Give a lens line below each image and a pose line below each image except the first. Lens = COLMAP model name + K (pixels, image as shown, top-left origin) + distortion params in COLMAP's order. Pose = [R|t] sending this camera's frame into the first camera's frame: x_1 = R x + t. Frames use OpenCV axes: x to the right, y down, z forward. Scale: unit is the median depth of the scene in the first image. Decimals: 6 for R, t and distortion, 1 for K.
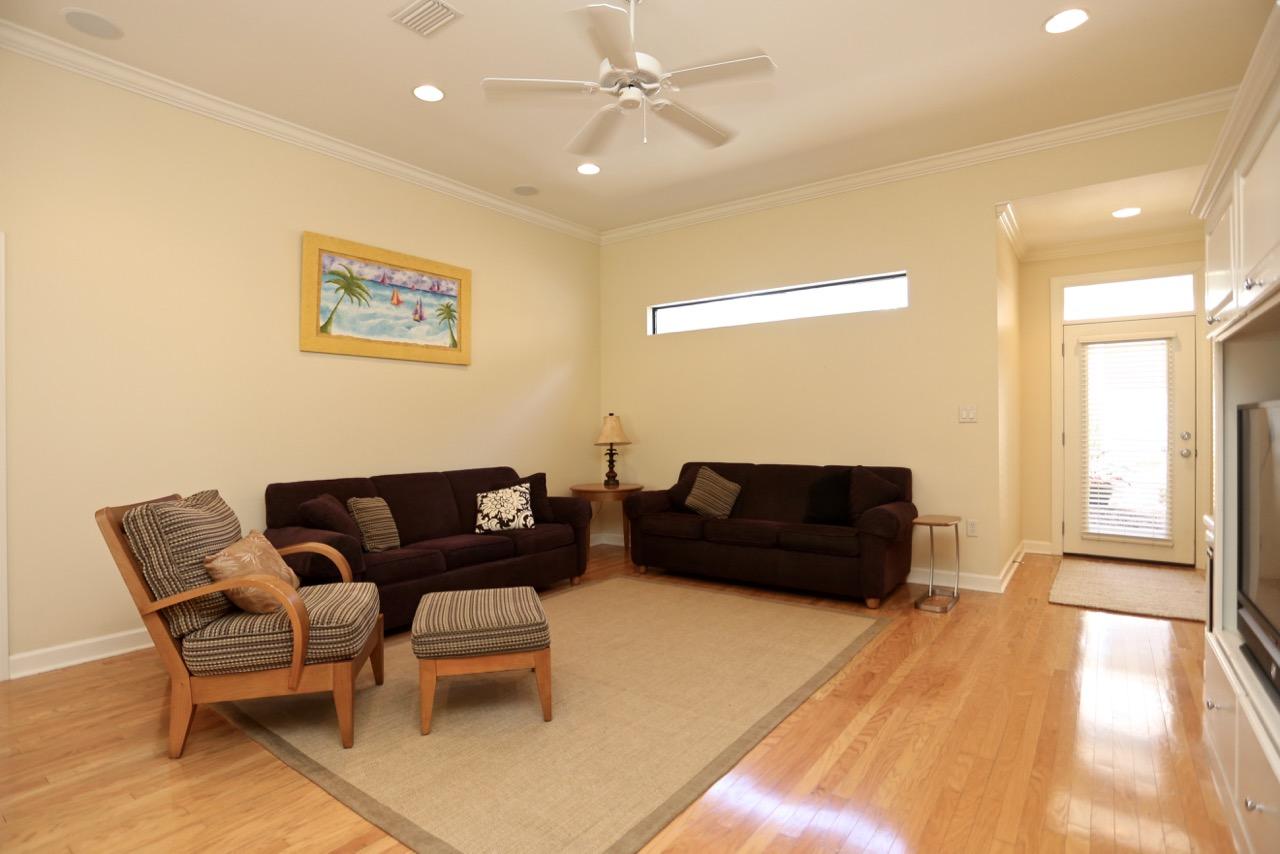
lens RADIAL K [[641.2, 0, 630.8], [0, 641.2, 429.2], [0, 0, 1]] dist [-0.069439, 0.000341]
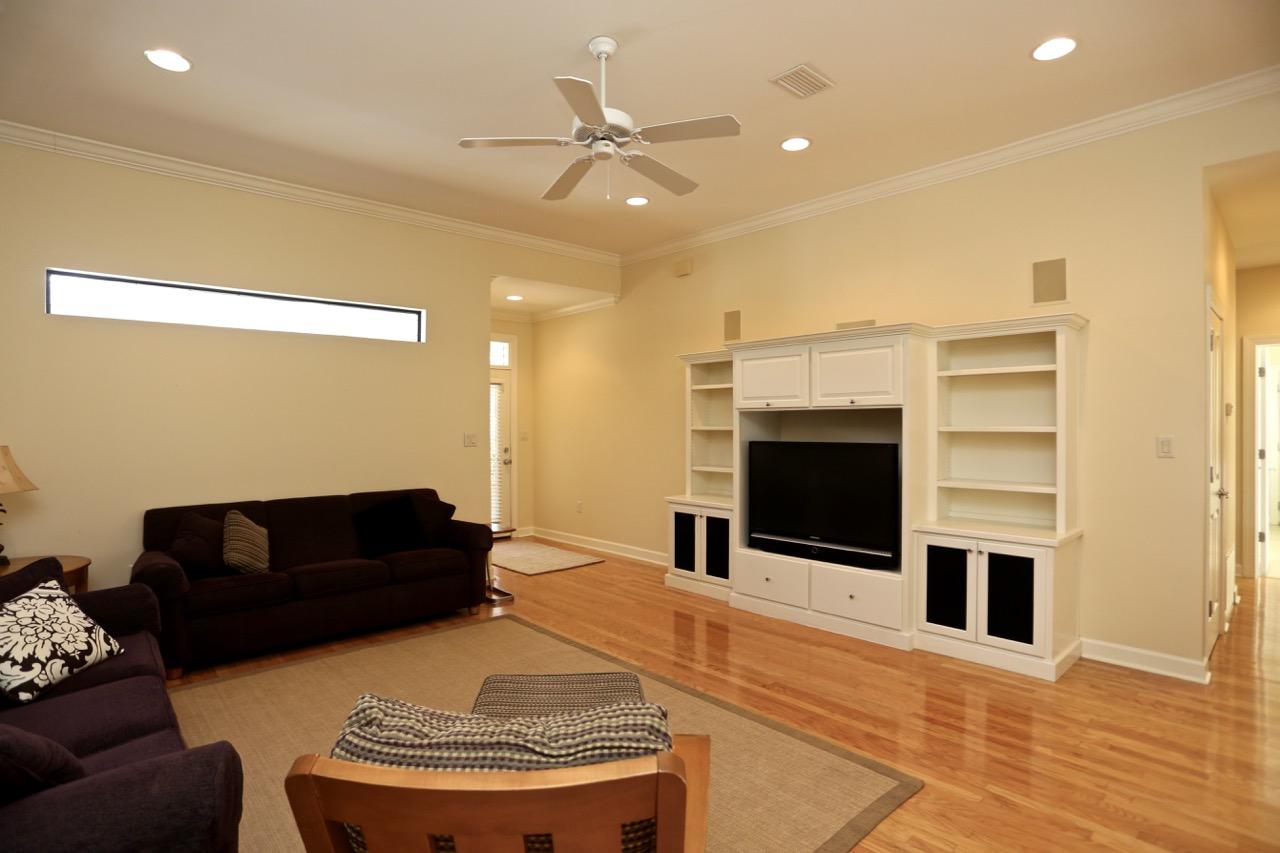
lens RADIAL K [[621.7, 0, 632.8], [0, 621.7, 426.9], [0, 0, 1]] dist [-0.059281, 0.001475]
pose [[0.185828, 0.003454, 0.982576, -0.585115], [0.008779, 0.999948, -0.005176, -0.039187], [-0.982543, 0.009588, 0.185788, 0.458113]]
